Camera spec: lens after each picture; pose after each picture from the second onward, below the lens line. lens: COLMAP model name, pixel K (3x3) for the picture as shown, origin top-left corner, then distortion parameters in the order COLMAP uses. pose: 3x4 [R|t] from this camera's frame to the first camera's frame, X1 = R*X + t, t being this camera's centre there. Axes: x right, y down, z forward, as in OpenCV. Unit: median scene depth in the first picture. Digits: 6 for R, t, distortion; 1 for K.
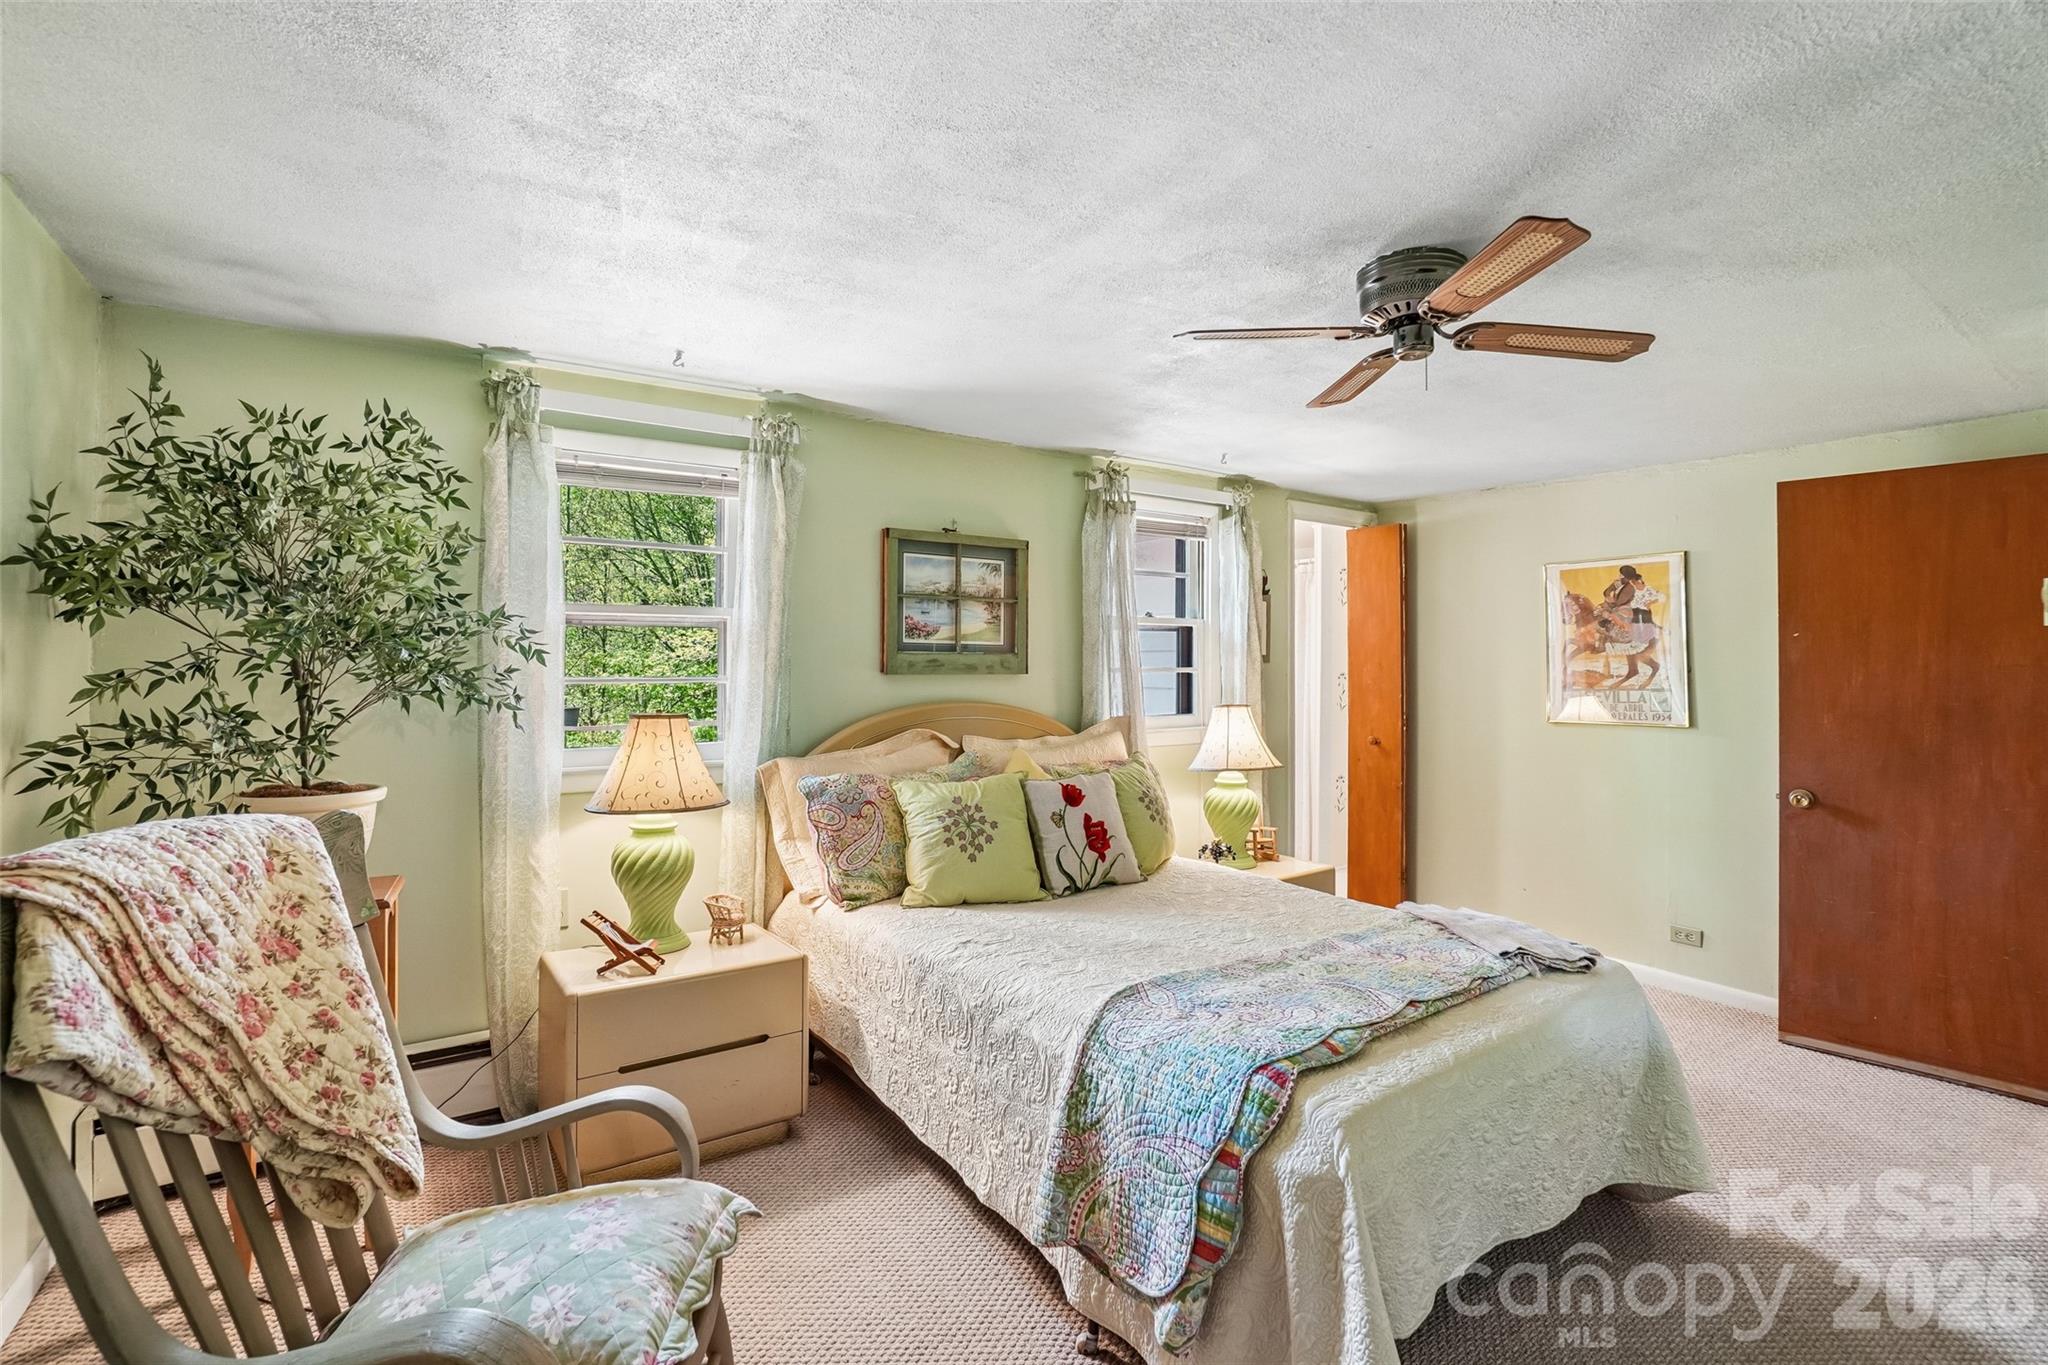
lens RADIAL K [[912.4, 0, 1025.6], [0, 912.4, 665.8], [0, 0, 1]] dist [-0.045796, 0.011595]
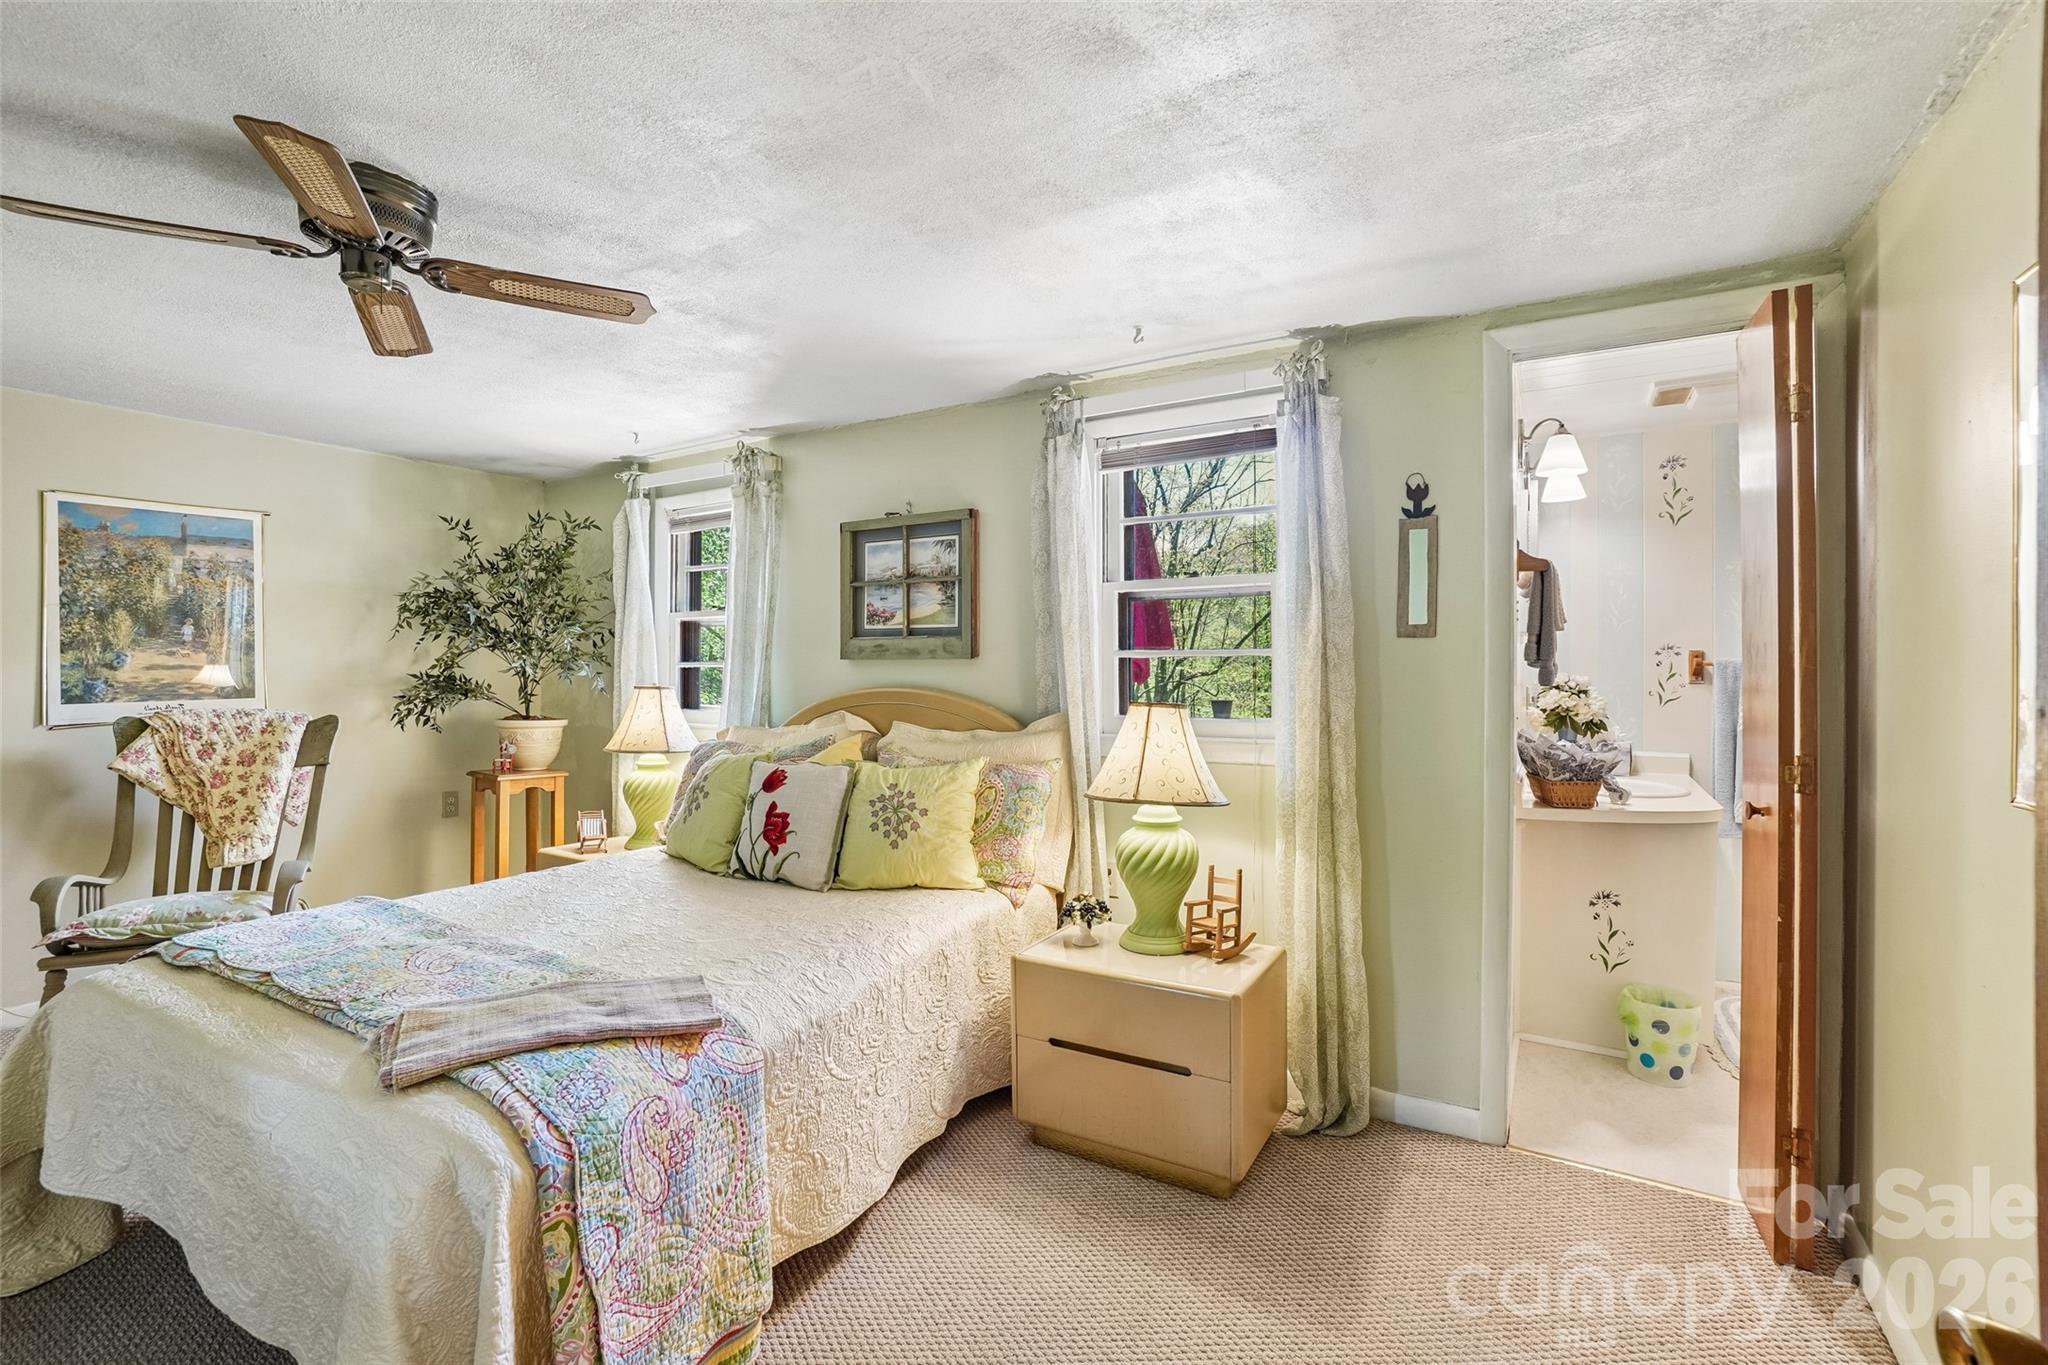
lens RADIAL K [[912.4, 0, 1023.4], [0, 912.4, 680.1], [0, 0, 1]] dist [-0.045796, 0.011595]
pose [[0.420402, 0.007931, -0.907303, 0.874309], [-0.000293, 0.999963, 0.008605, 0.023512], [0.907338, -0.003352, 0.420388, 0.710554]]
